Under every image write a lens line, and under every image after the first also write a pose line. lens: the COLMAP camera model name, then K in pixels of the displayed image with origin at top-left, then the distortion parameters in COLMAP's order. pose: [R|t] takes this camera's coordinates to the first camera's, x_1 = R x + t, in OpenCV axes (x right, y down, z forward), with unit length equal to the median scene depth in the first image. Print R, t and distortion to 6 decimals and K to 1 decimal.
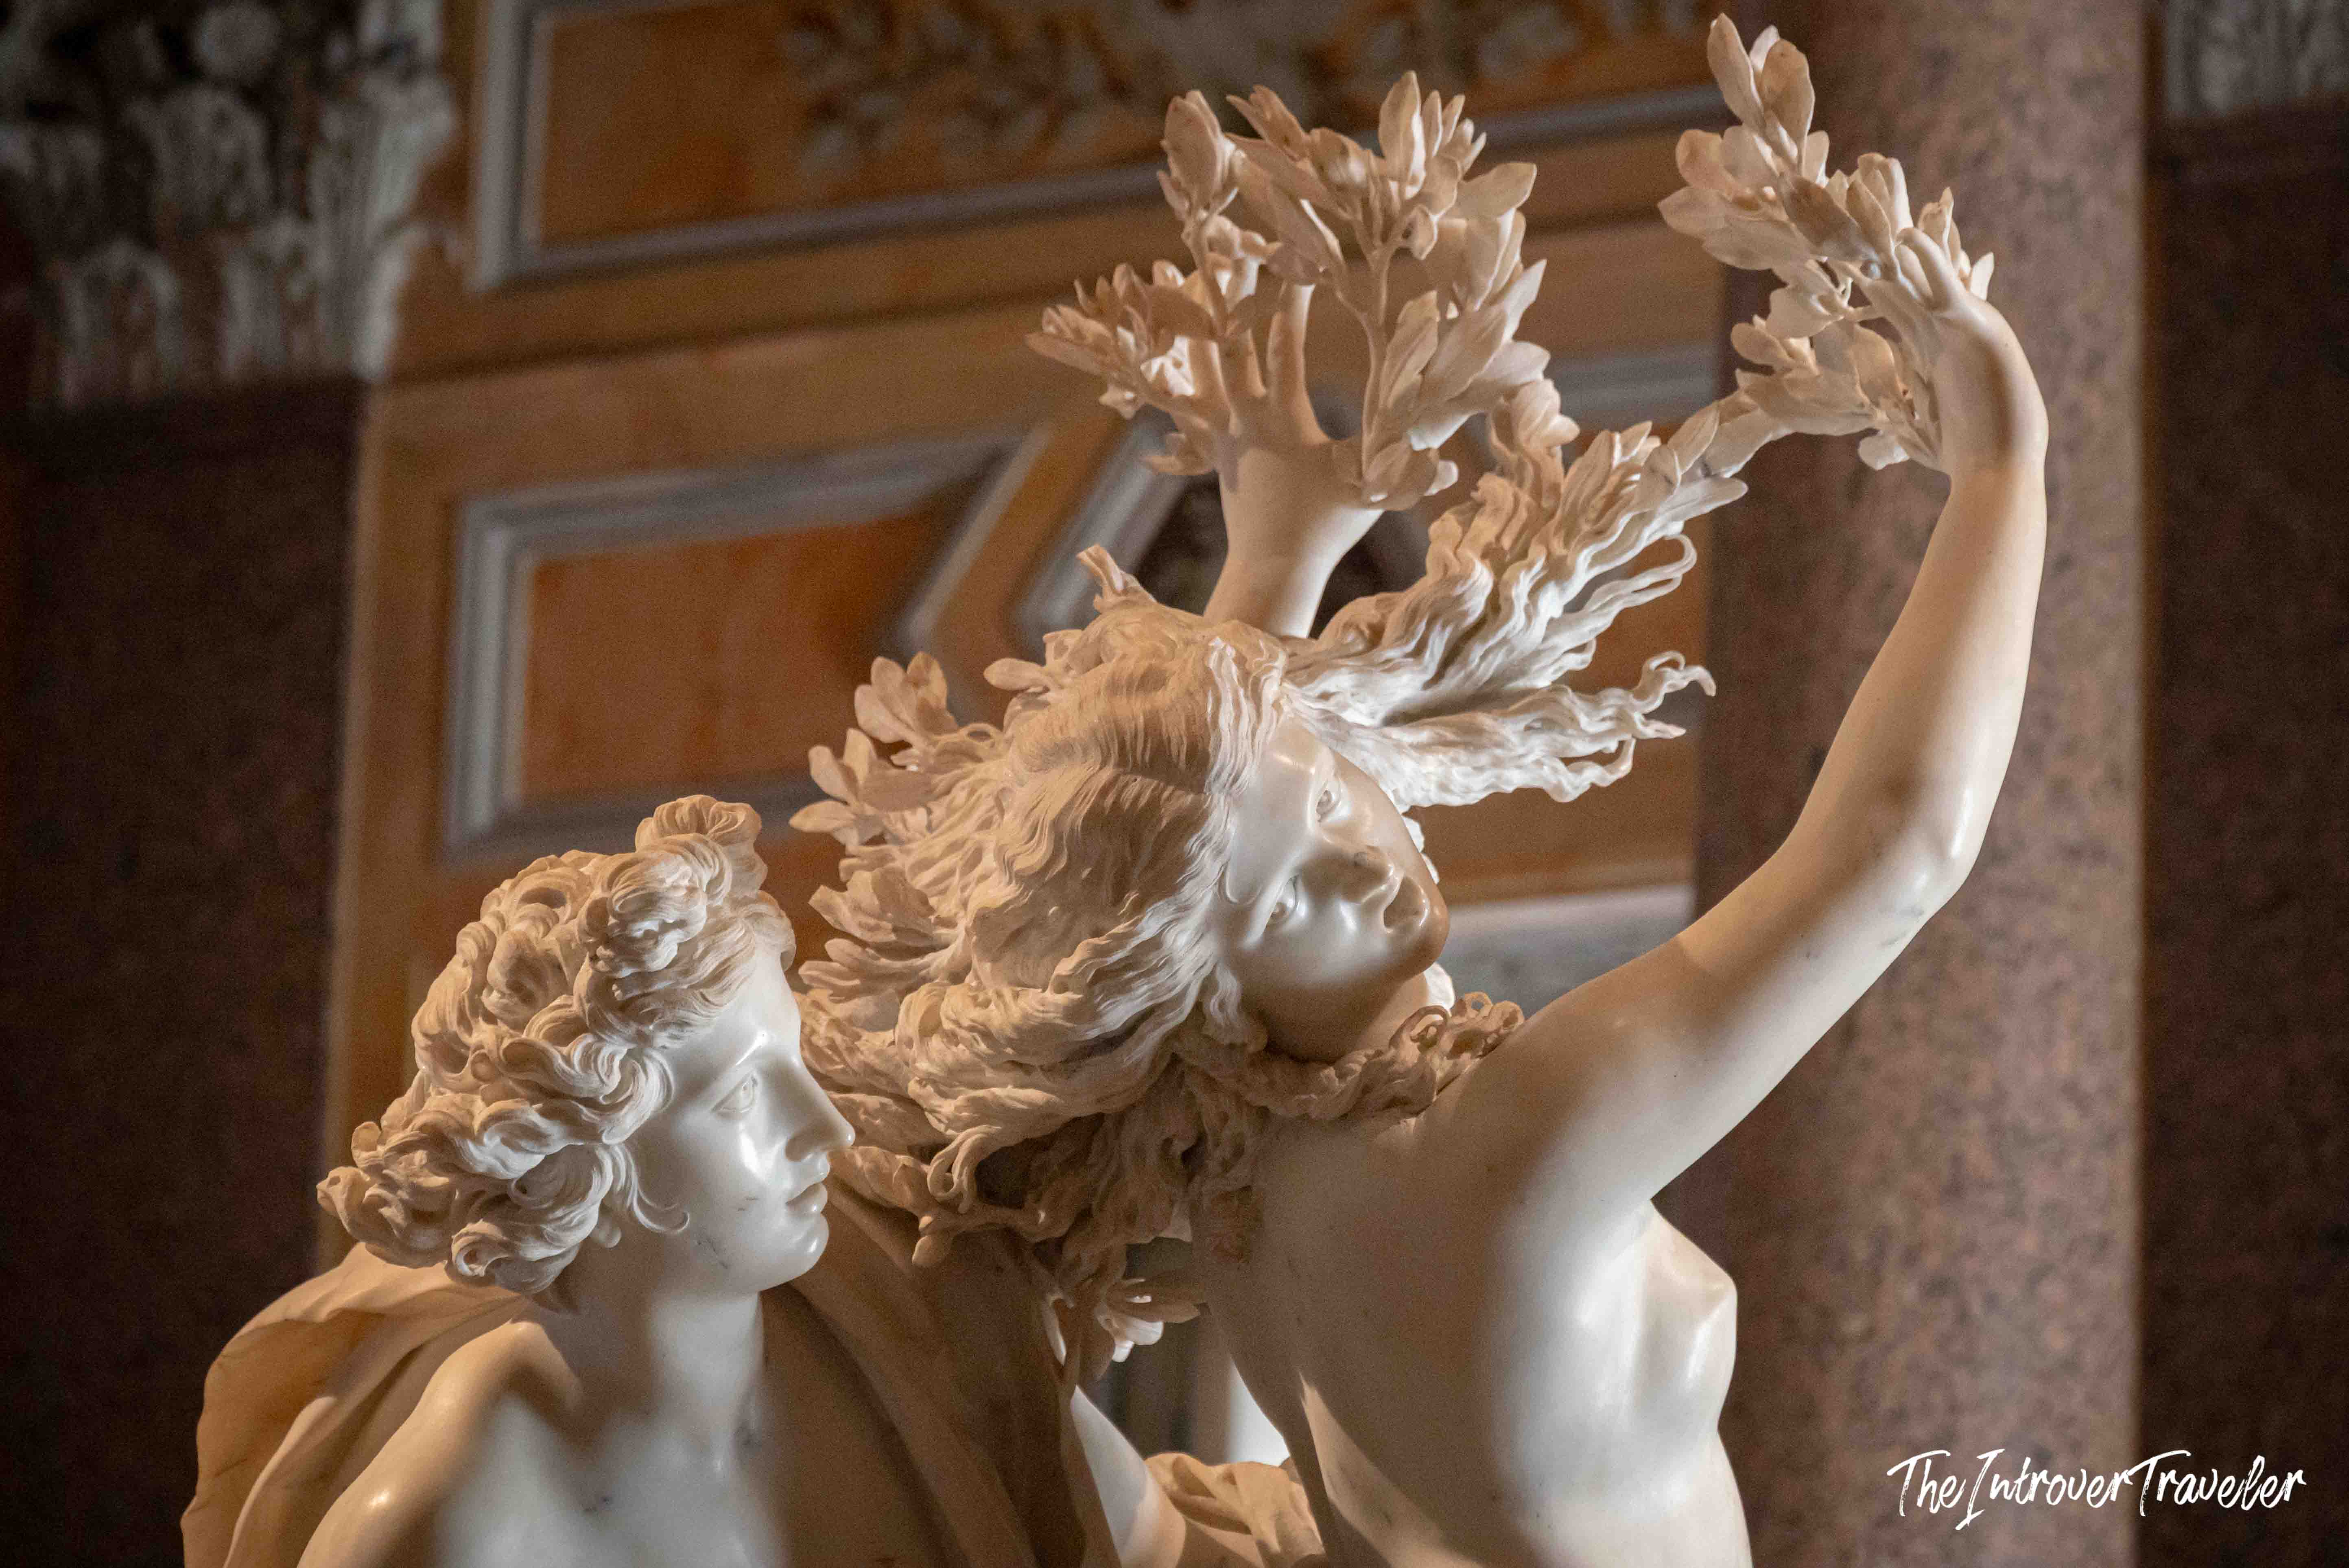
lens RADIAL K [[11751.4, 0, 1165.4], [0, 11751.4, 786.5], [0, 0, 1]] dist [-0.211628, 0.000000]
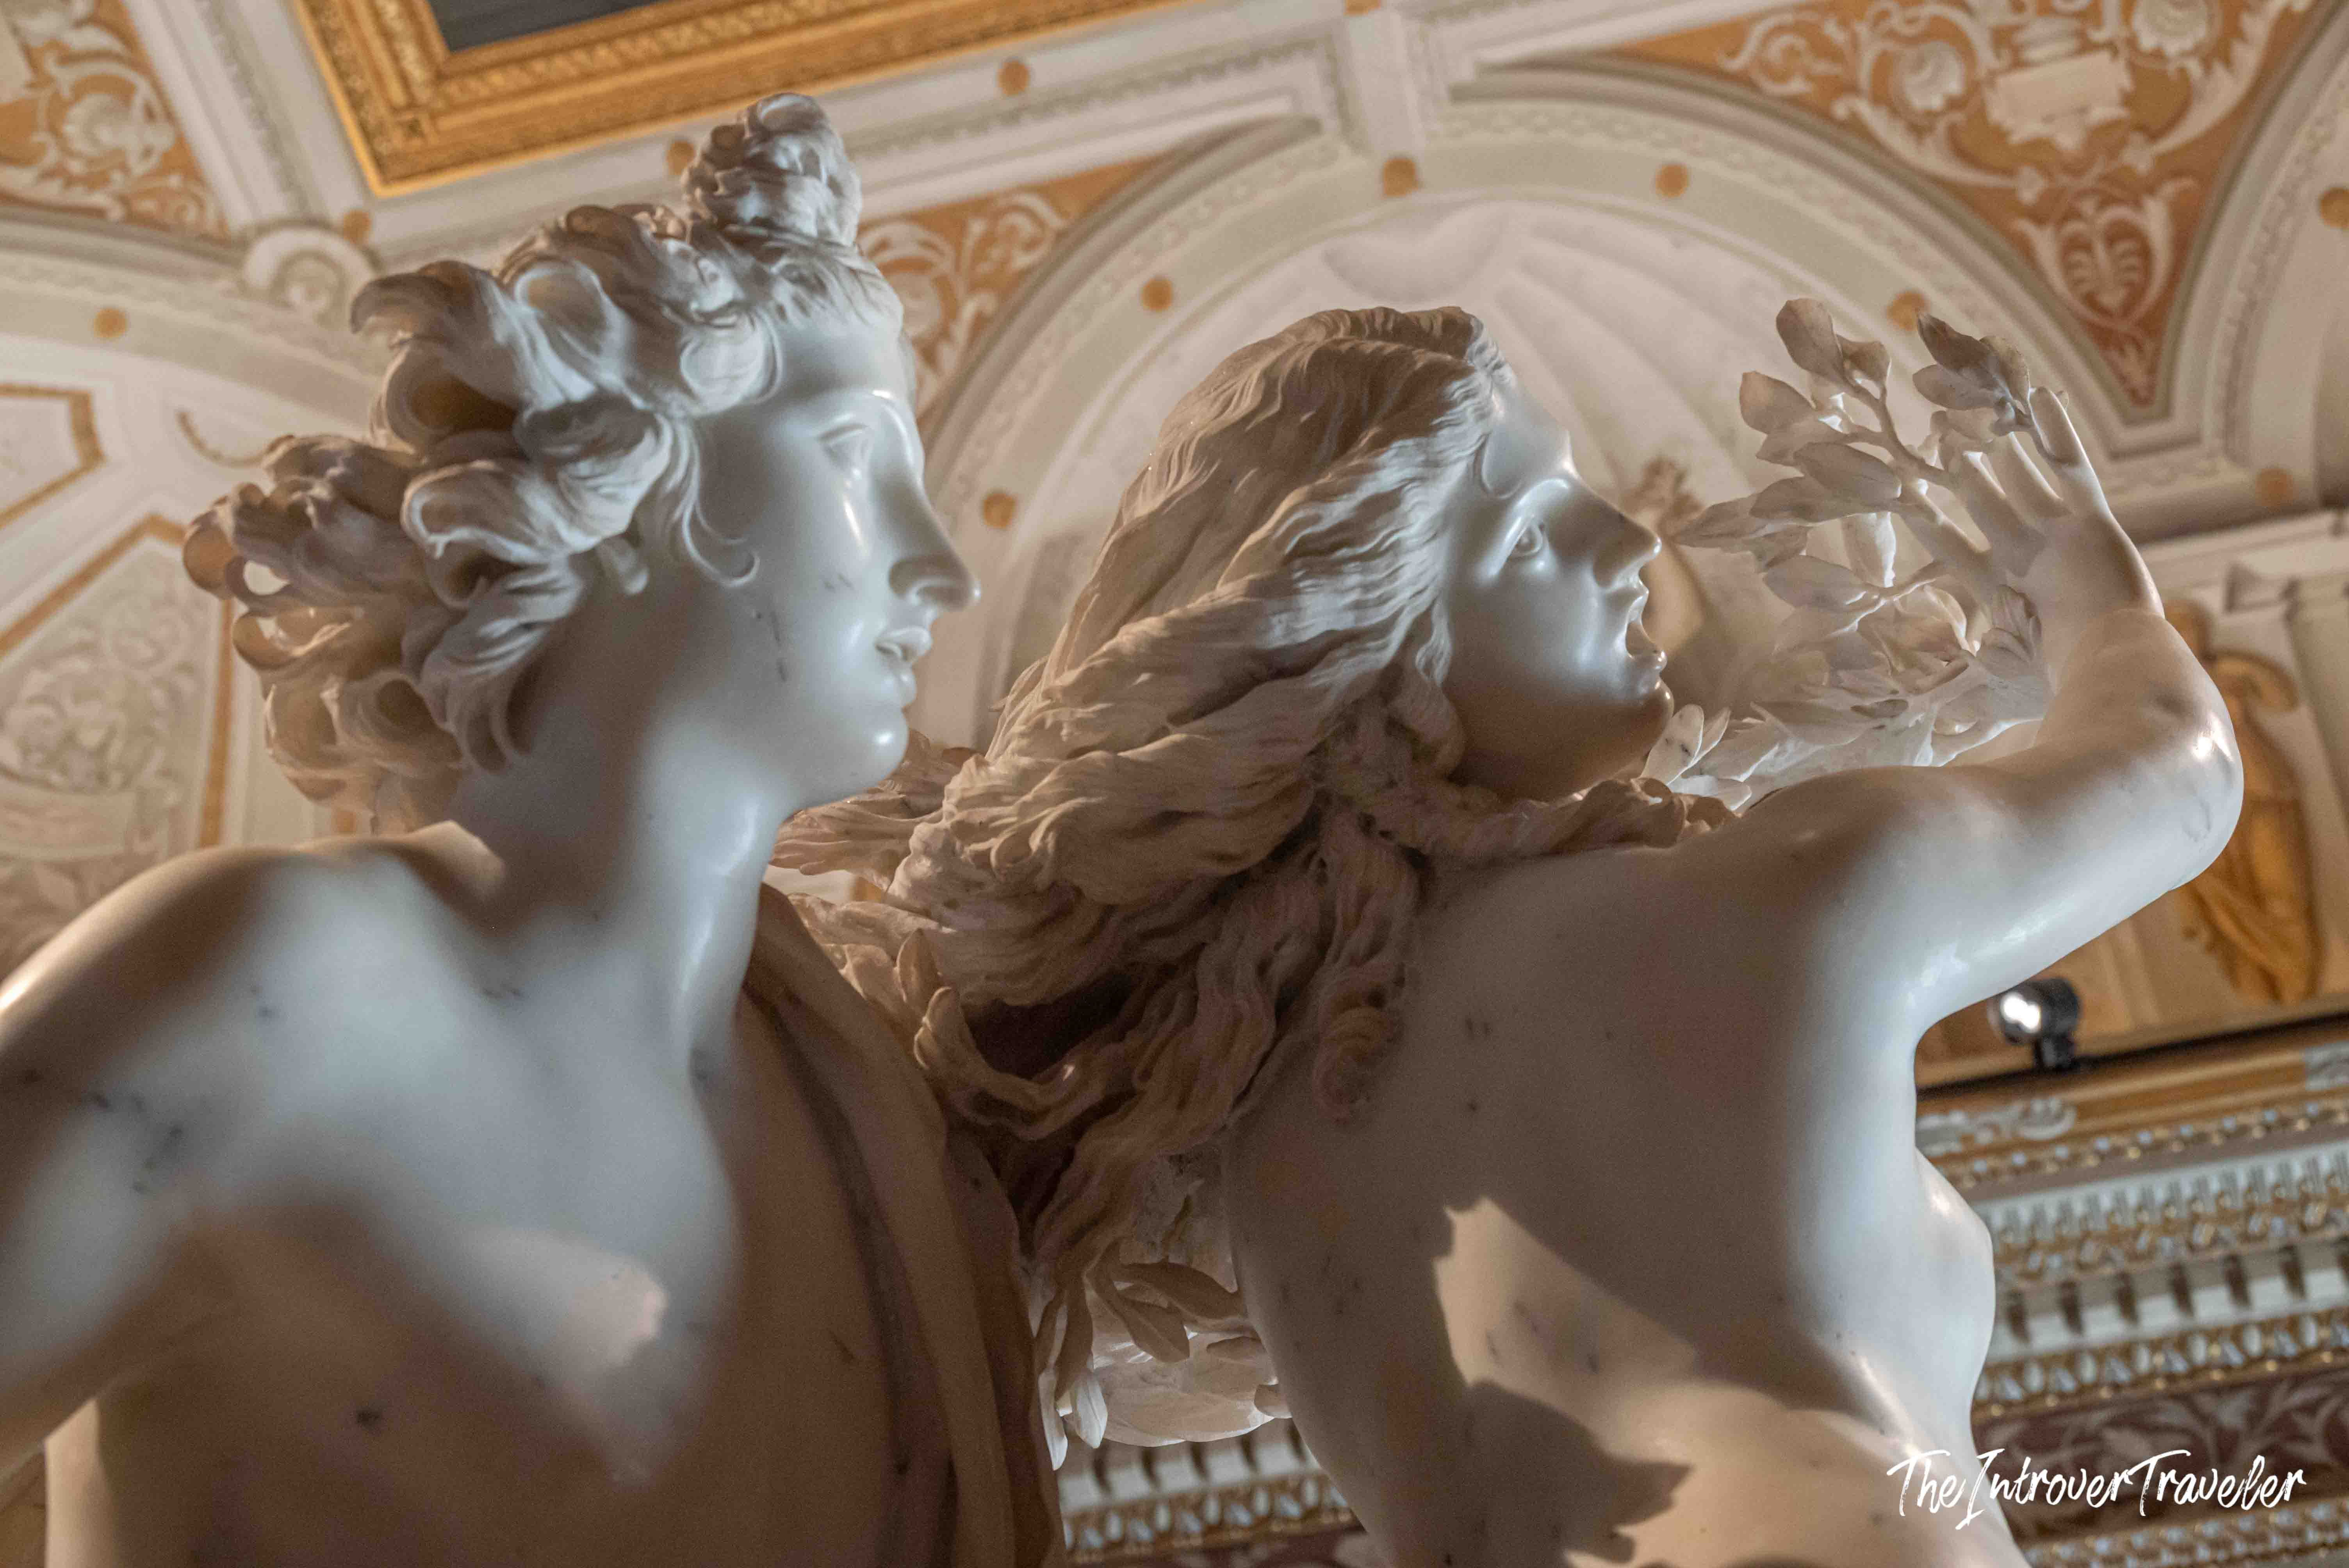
lens RADIAL K [[3548.1, 0, 1170.8], [0, 3548.1, 775.9], [0, 0, 1]] dist [0.019591, 0.000000]
pose [[0.956277, 0.233854, 0.175633, -0.049130], [-0.062531, 0.750129, -0.658328, 0.173437], [-0.285700, 0.618562, 0.731954, 0.820091]]
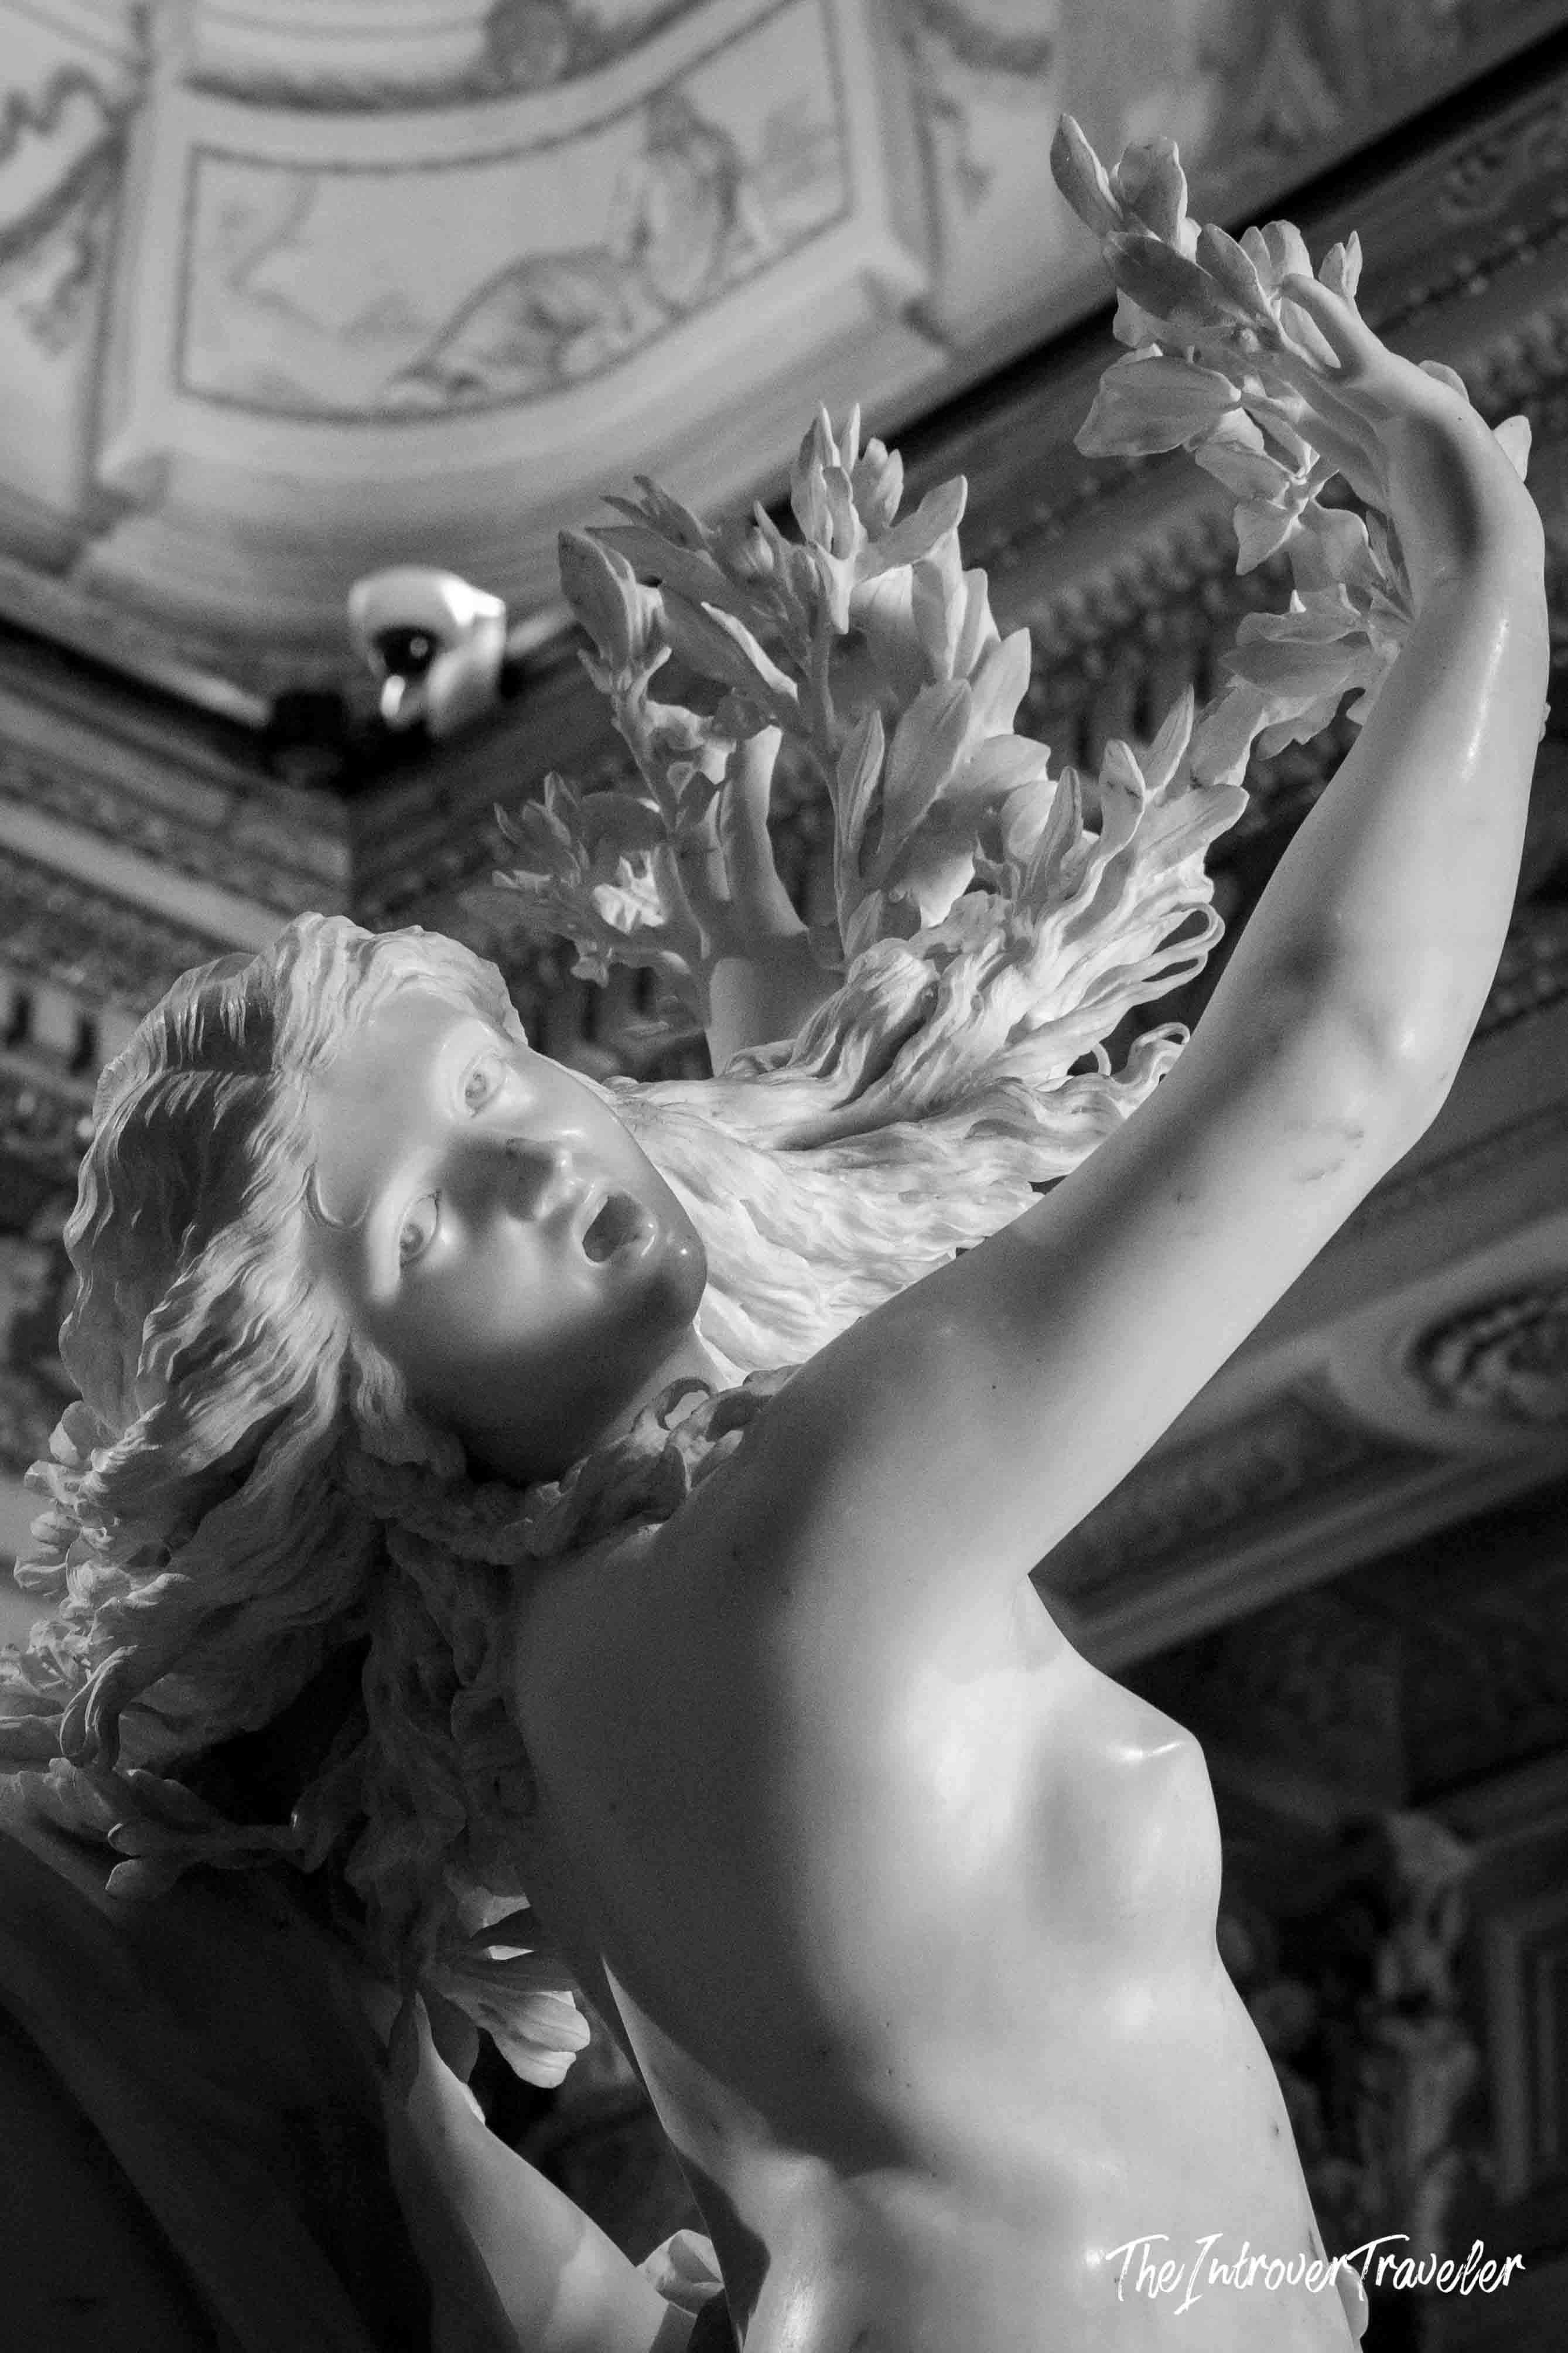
lens RADIAL K [[7863.3, 0, 351.9], [0, 7863.3, 1141.2], [0, 0, 1]] dist [-0.041981, 0.000000]
pose [[0.945735, -0.159690, -0.282991, 0.135521], [0.077045, 0.956275, -0.282140, 0.132899], [0.315672, 0.245026, 0.916686, 0.552235]]
